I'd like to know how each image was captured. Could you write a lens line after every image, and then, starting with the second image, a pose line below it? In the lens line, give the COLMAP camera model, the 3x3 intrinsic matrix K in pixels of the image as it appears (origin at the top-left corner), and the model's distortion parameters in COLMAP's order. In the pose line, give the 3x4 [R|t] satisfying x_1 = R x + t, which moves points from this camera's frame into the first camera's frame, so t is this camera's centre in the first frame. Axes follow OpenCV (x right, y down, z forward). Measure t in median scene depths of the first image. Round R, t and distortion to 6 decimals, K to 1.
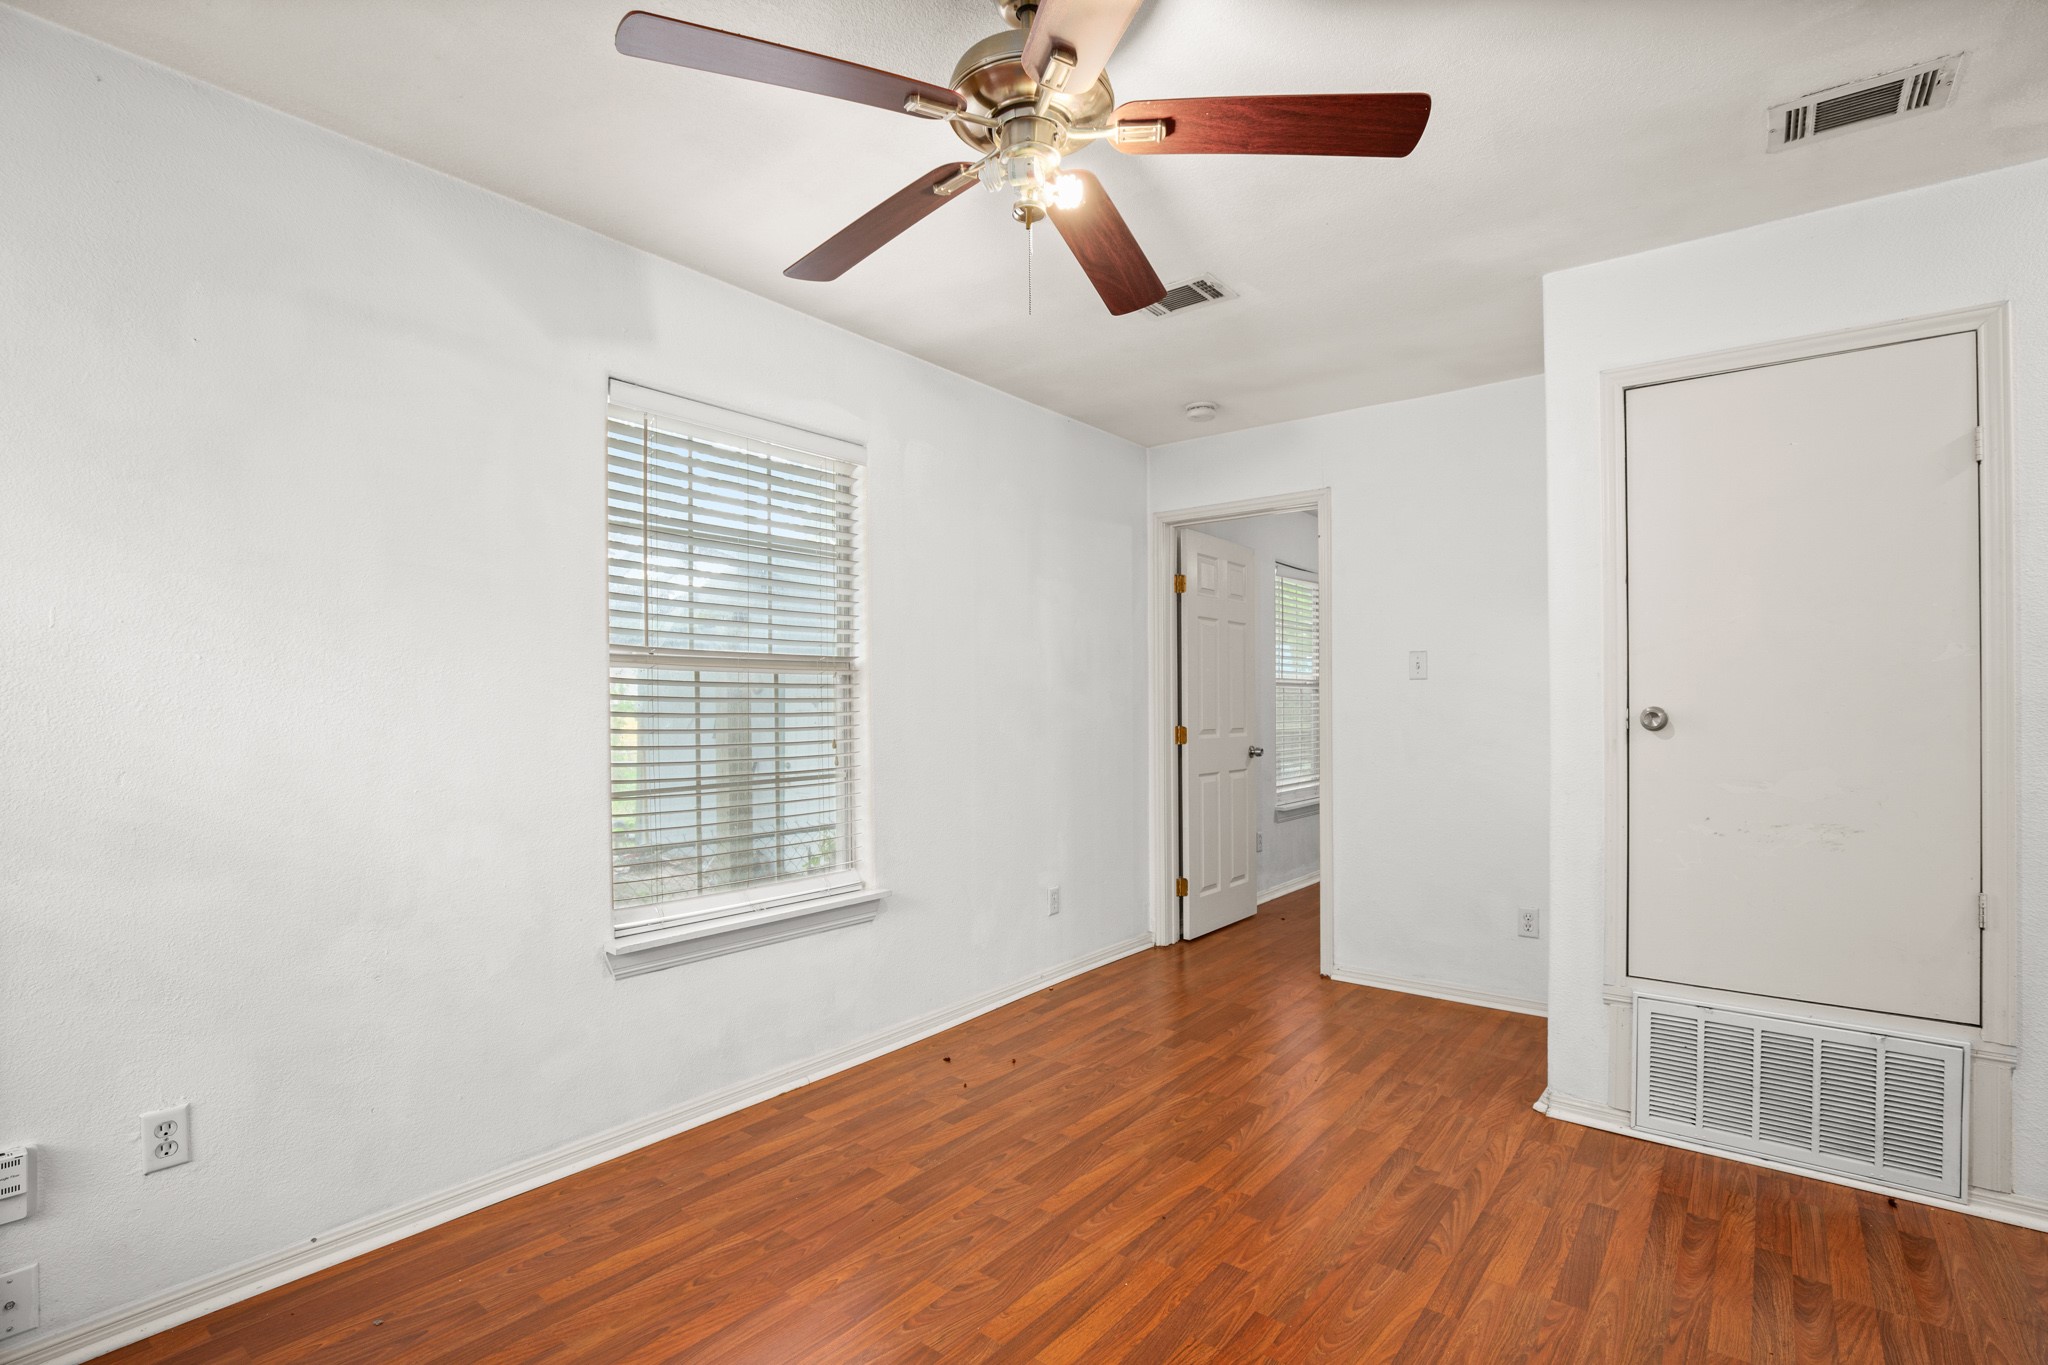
lens RADIAL K [[974.4, 0, 989.7], [0, 974.4, 706.4], [0, 0, 1]] dist [-0.024030, -0.000141]
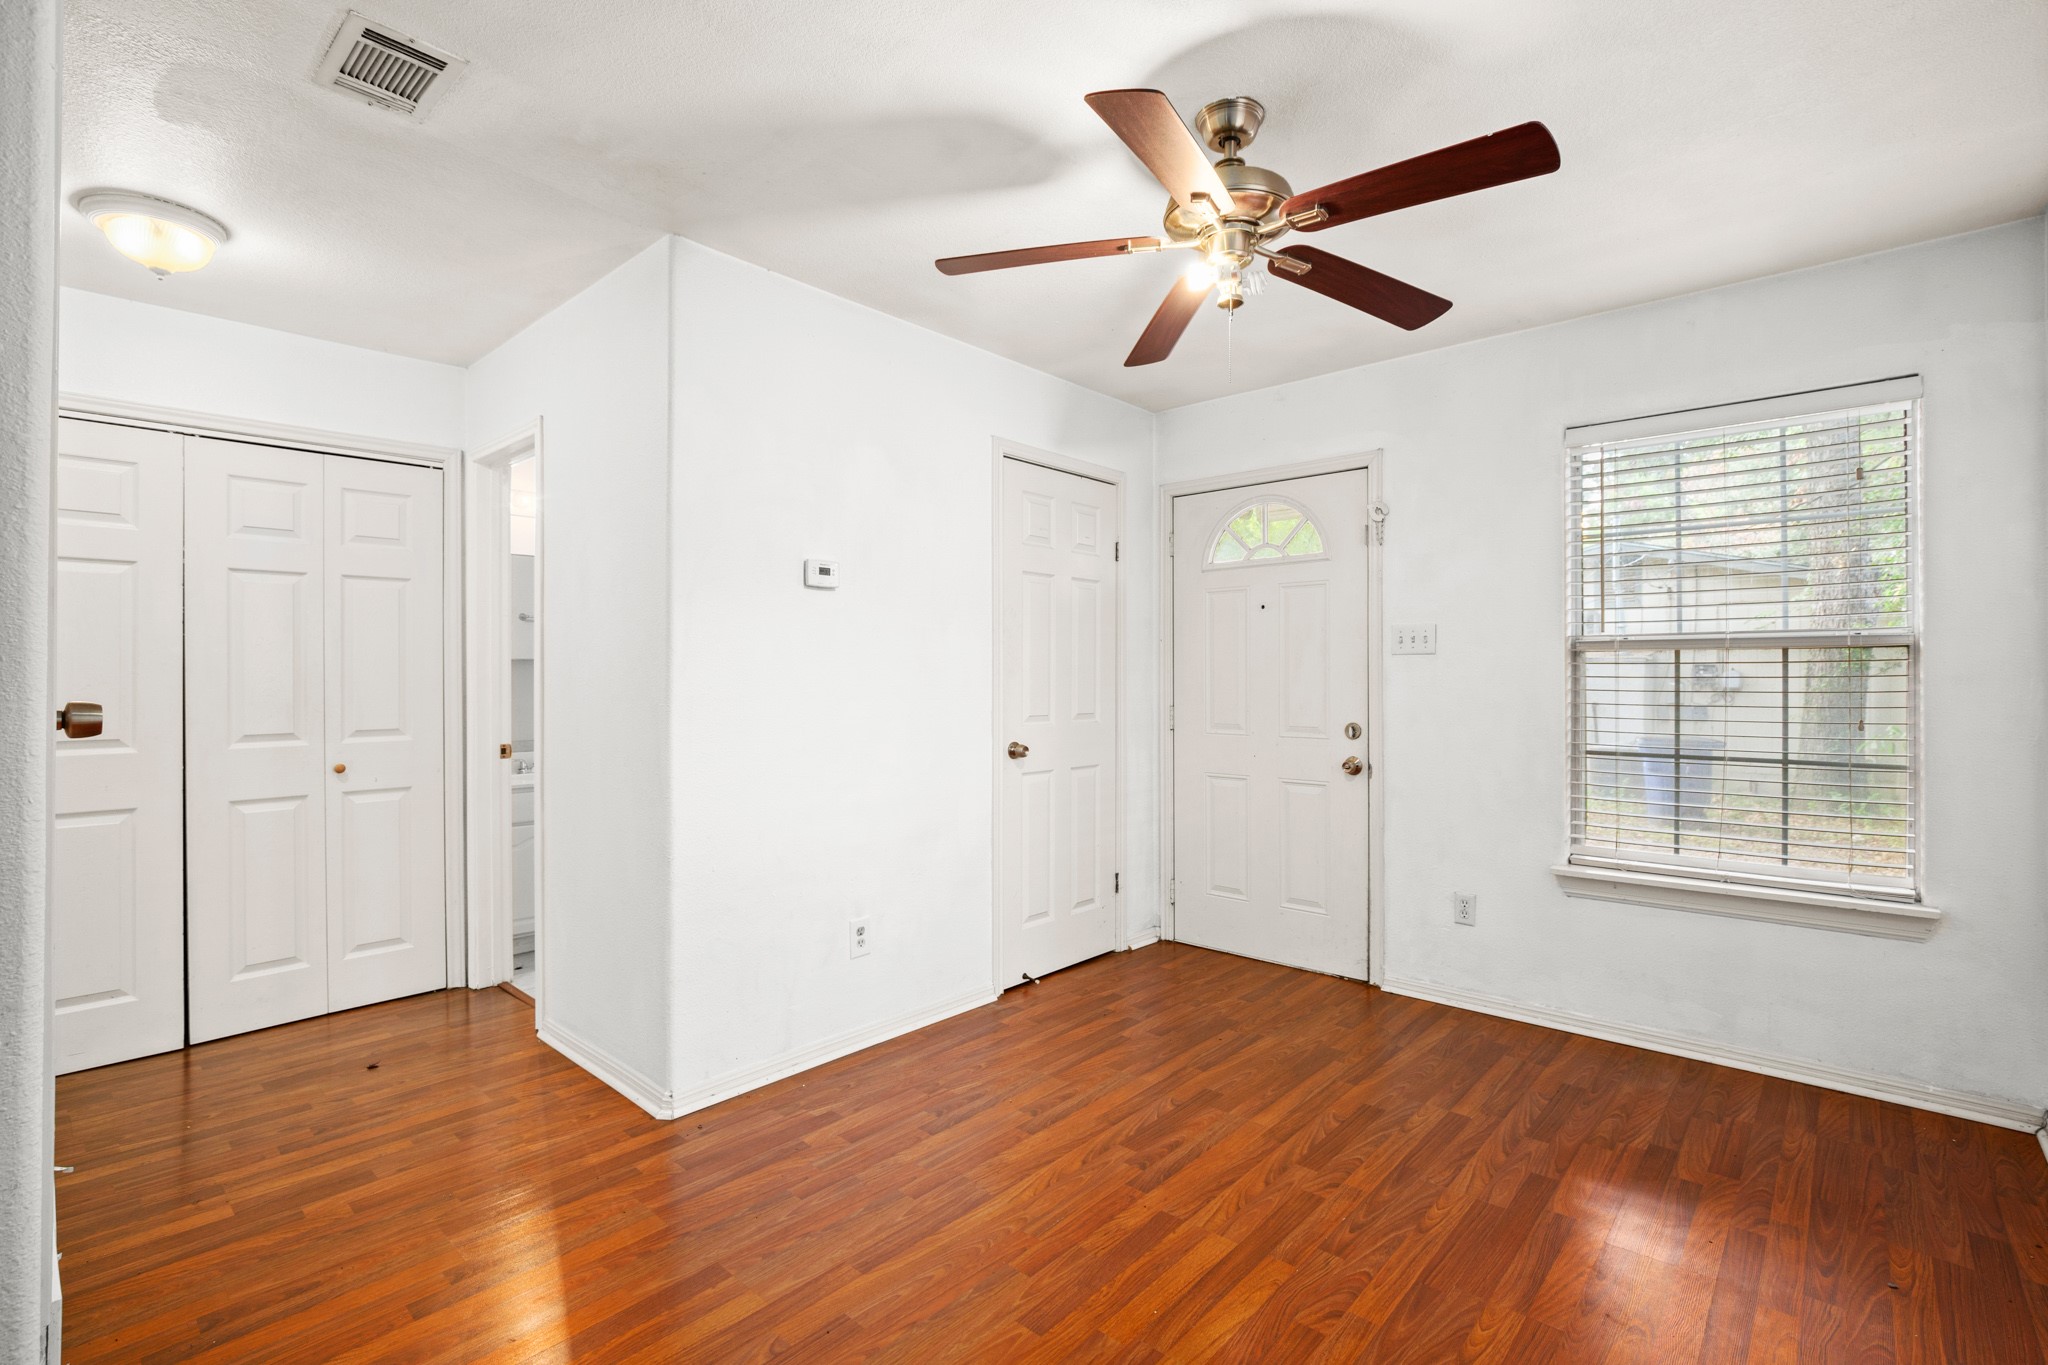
lens RADIAL K [[934.8, 0, 1025.6], [0, 934.8, 685.9], [0, 0, 1]] dist [-0.001941, -0.000181]
pose [[-0.999556, 0.006751, 0.029005, 0.217769], [0.006928, 0.999958, 0.005993, -0.004896], [-0.028964, 0.006191, -0.999561, 1.748549]]
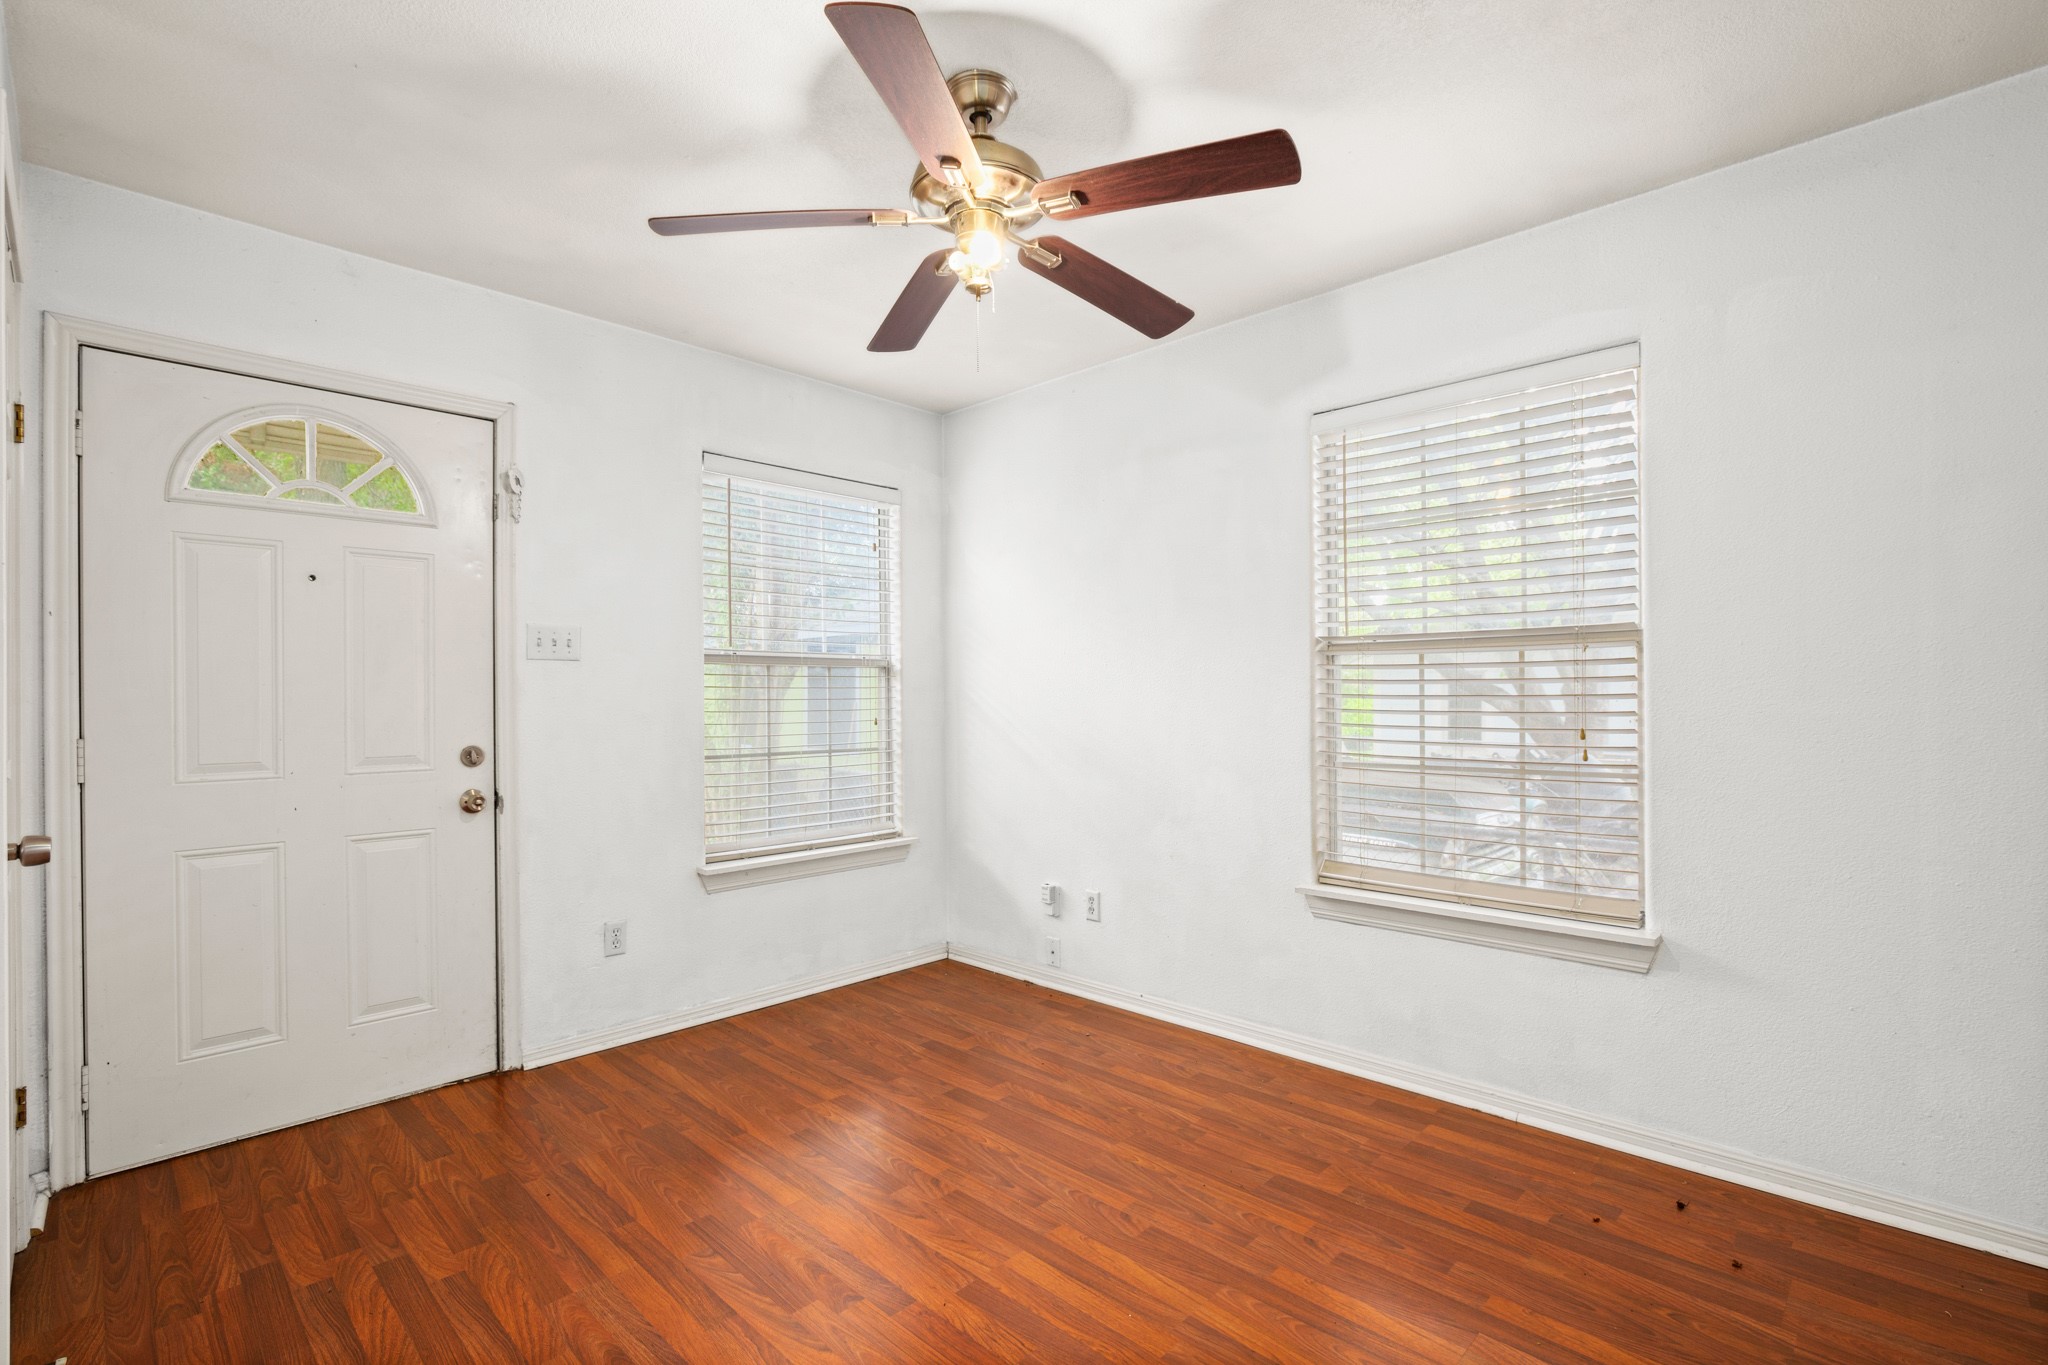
lens RADIAL K [[937.0, 0, 1059.9], [0, 937.0, 702.3], [0, 0, 1]] dist [-0.002944, -0.000097]
pose [[-0.057470, 0.015241, -0.998231, 0.952385], [0.002898, 0.999882, 0.015099, -0.001439], [0.998343, -0.002025, -0.057507, 0.911465]]
